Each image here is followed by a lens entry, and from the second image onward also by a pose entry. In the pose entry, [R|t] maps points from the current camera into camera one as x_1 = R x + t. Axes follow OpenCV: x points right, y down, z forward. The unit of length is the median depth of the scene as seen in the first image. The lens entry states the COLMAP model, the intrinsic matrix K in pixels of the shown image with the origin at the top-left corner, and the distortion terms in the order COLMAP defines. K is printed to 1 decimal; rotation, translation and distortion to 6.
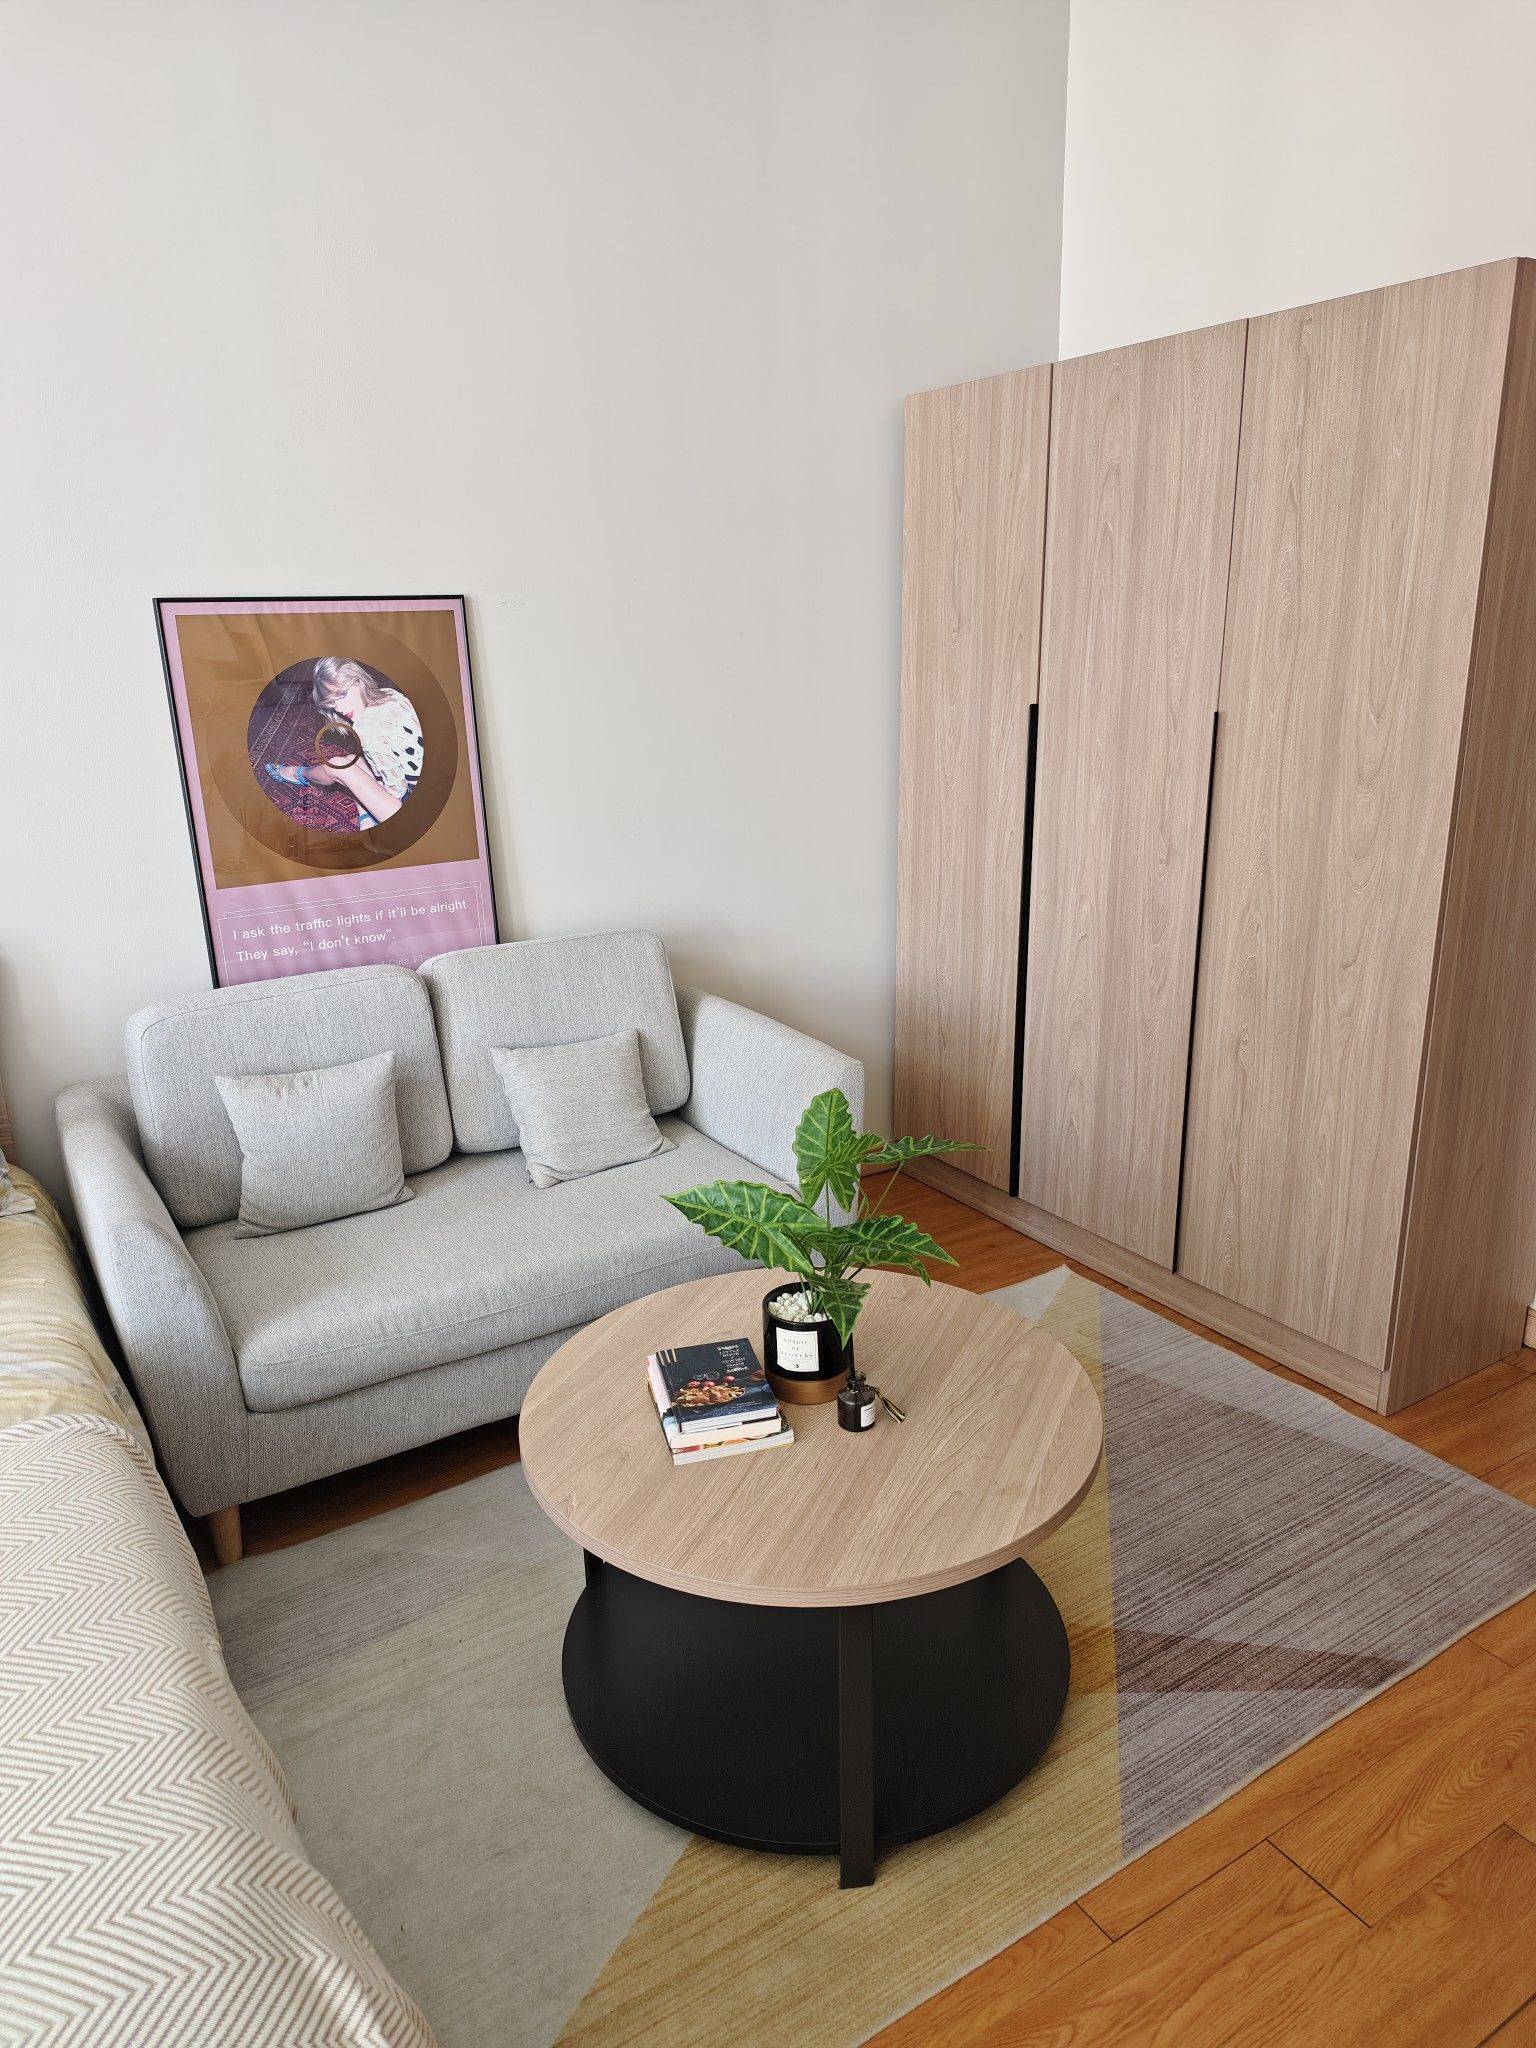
lens RADIAL K [[1387.9, 0, 741.2], [0, 1387.9, 1035.8], [0, 0, 1]] dist [-0.011459, 0.004315]
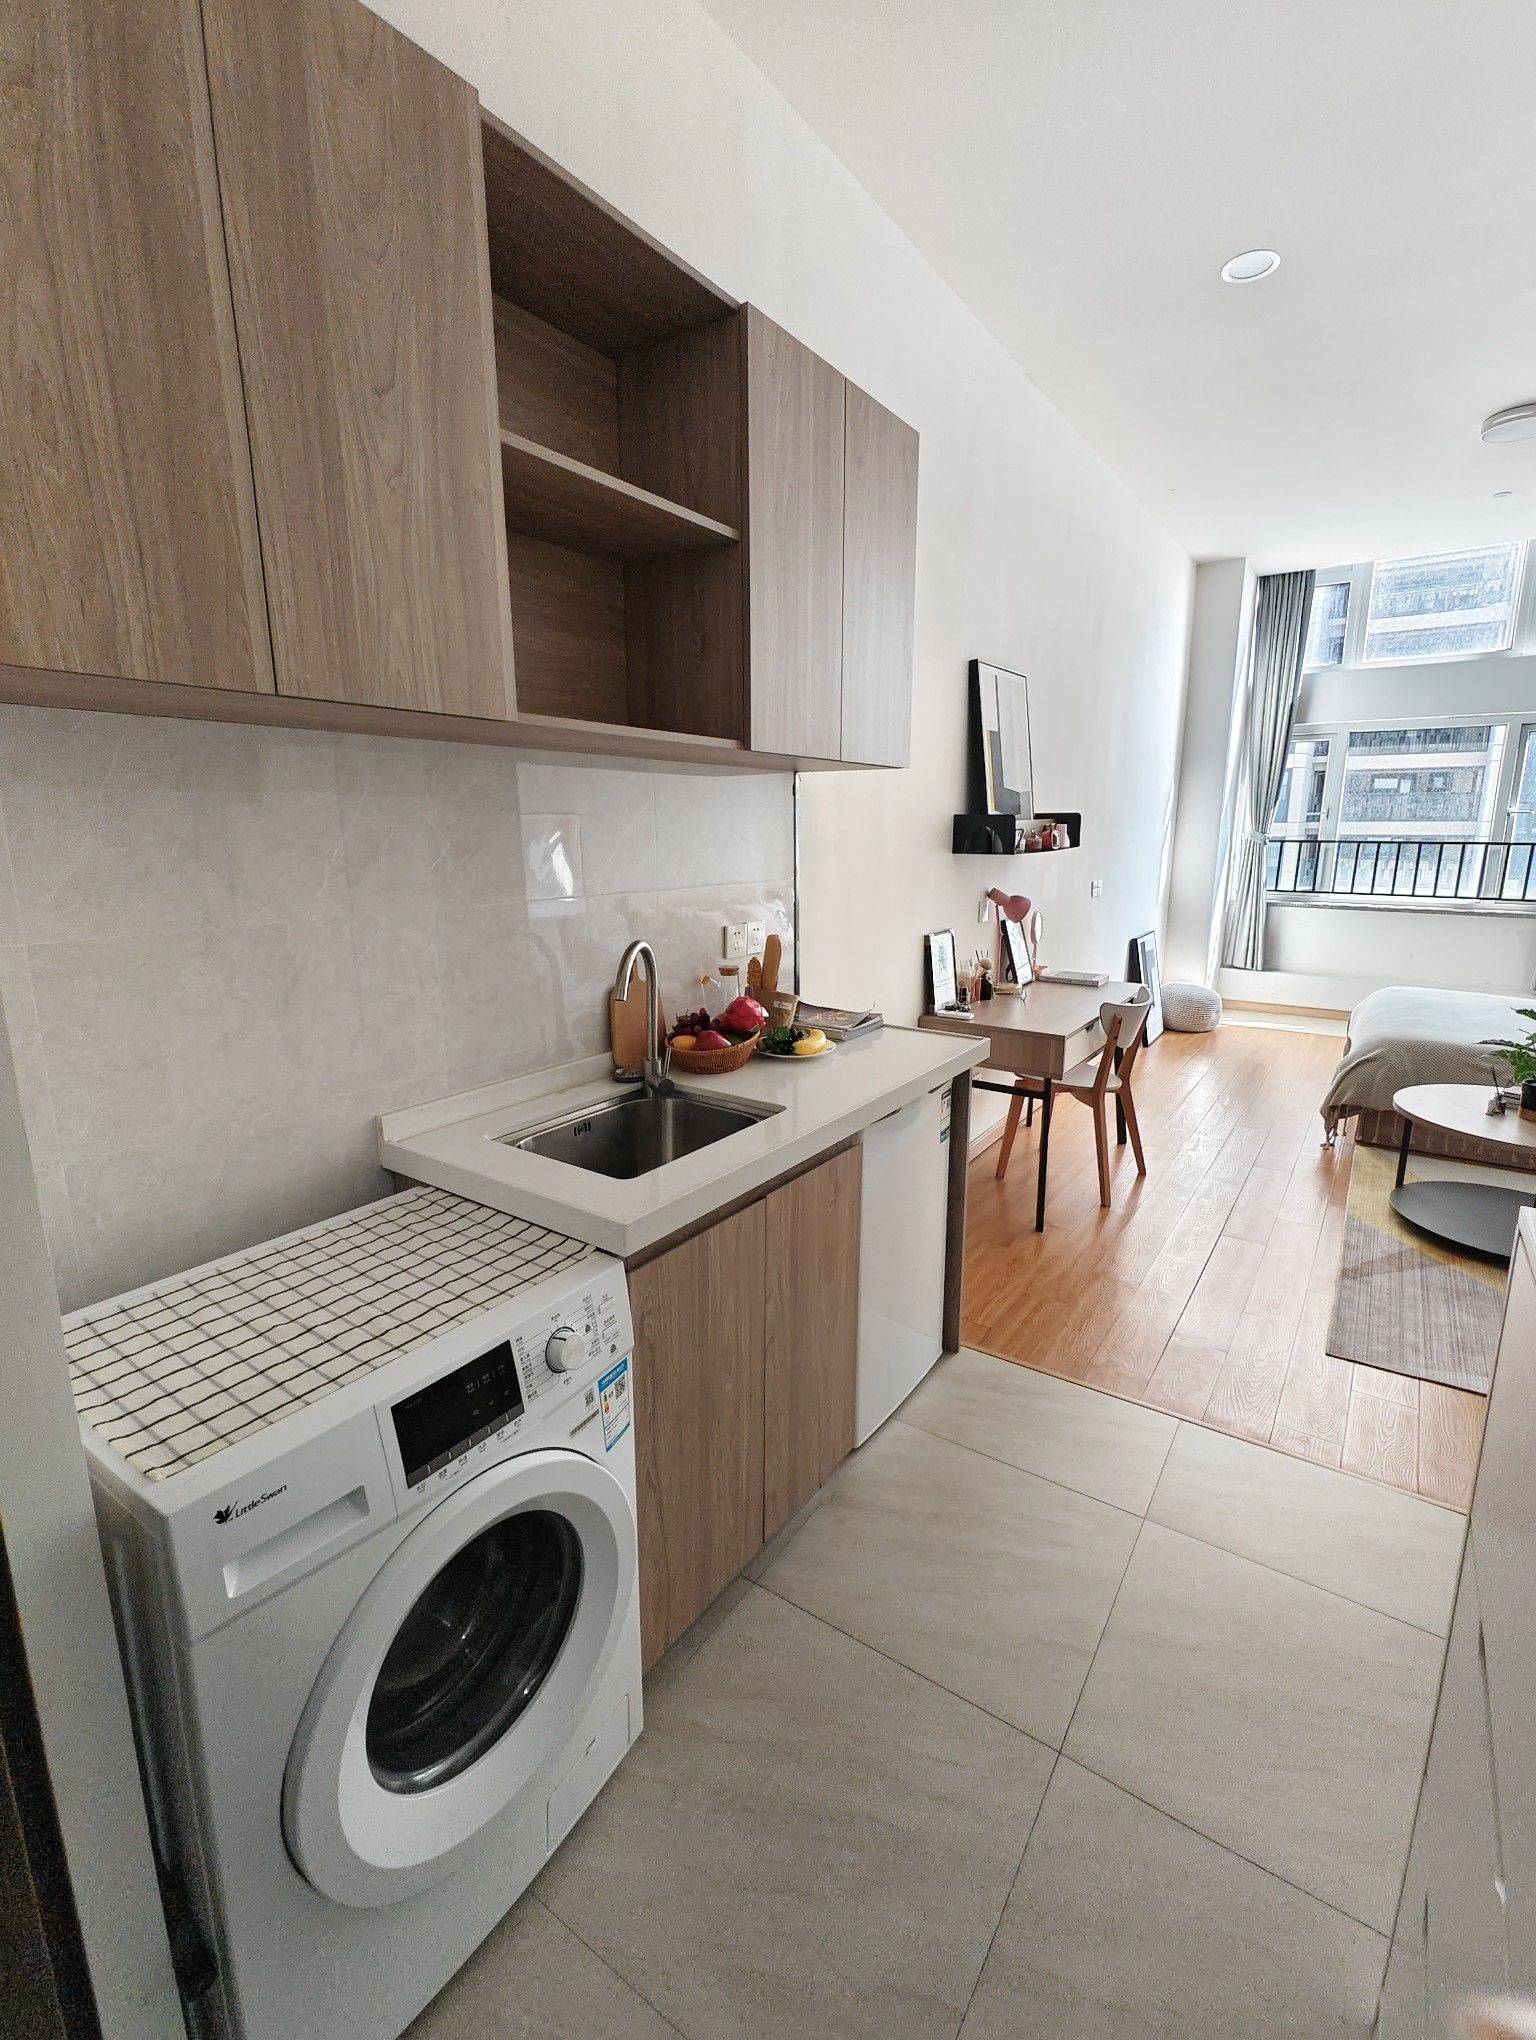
lens RADIAL K [[907.5, 0, 779.2], [0, 907.5, 1014.5], [0, 0, 1]] dist [0.004515, 0.000283]
pose [[-0.915063, 0.103500, -0.389804, 1.323820], [-0.097071, 0.881579, 0.461948, -0.367960], [0.391455, 0.460550, -0.796653, 1.165011]]
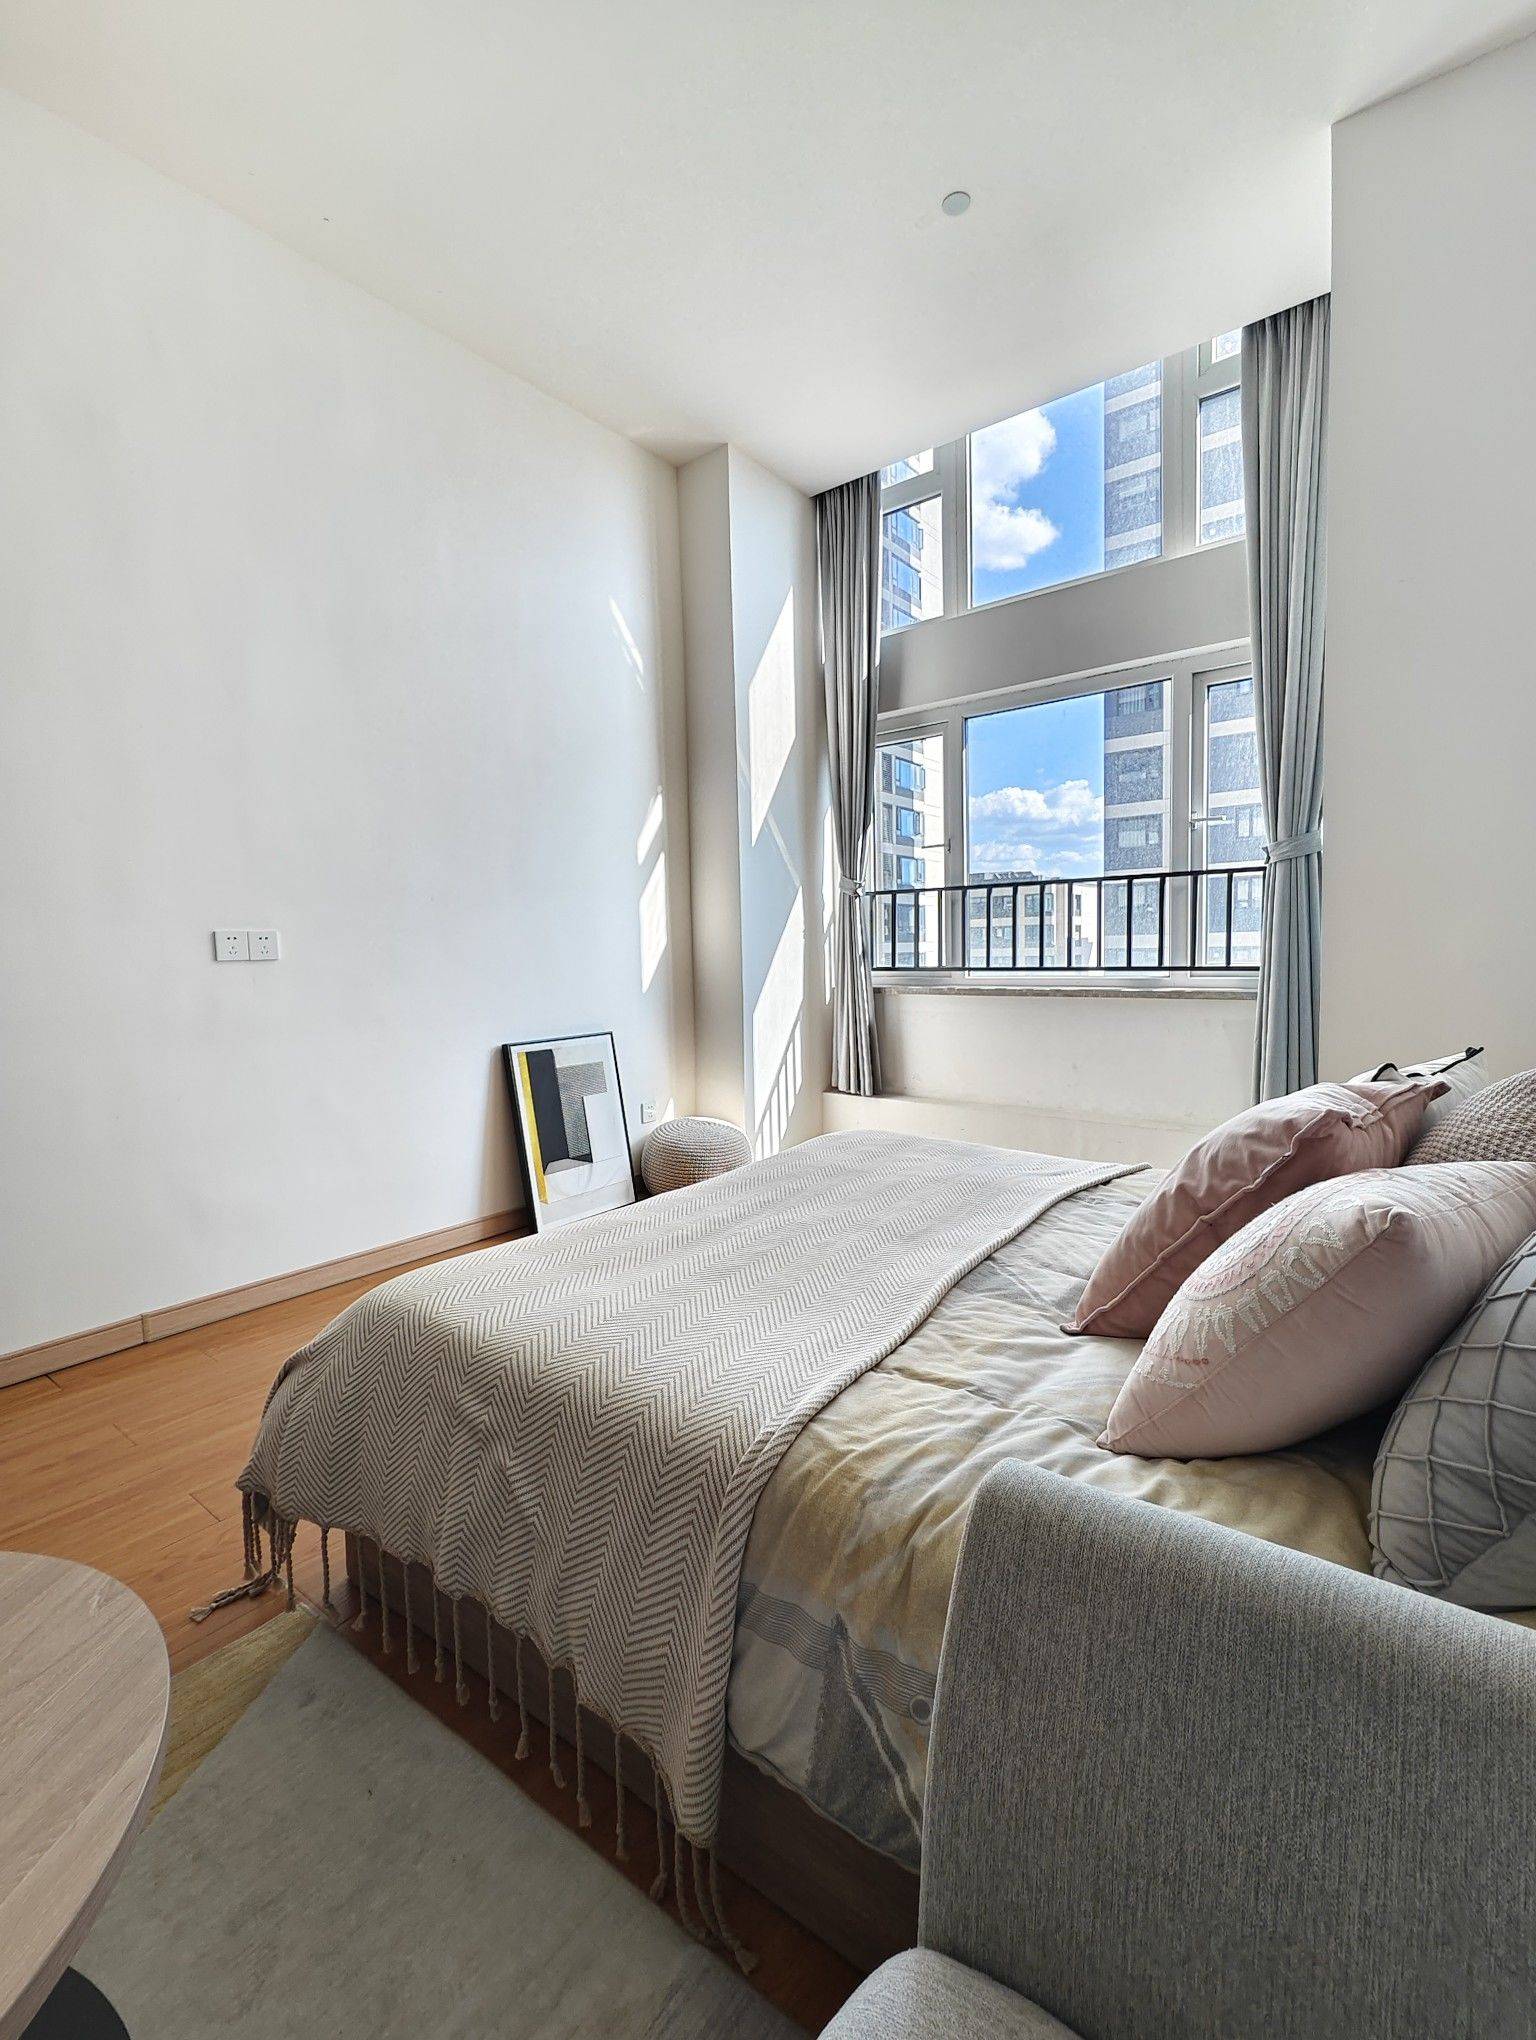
lens RADIAL K [[907.5, 0, 775.7], [0, 907.5, 1010.3], [0, 0, 1]] dist [0.004515, 0.000283]
pose [[-0.935943, 0.064407, -0.346213, -0.192296], [-0.059729, 0.939854, 0.336314, -0.099175], [0.347050, 0.335450, -0.875802, 0.888950]]
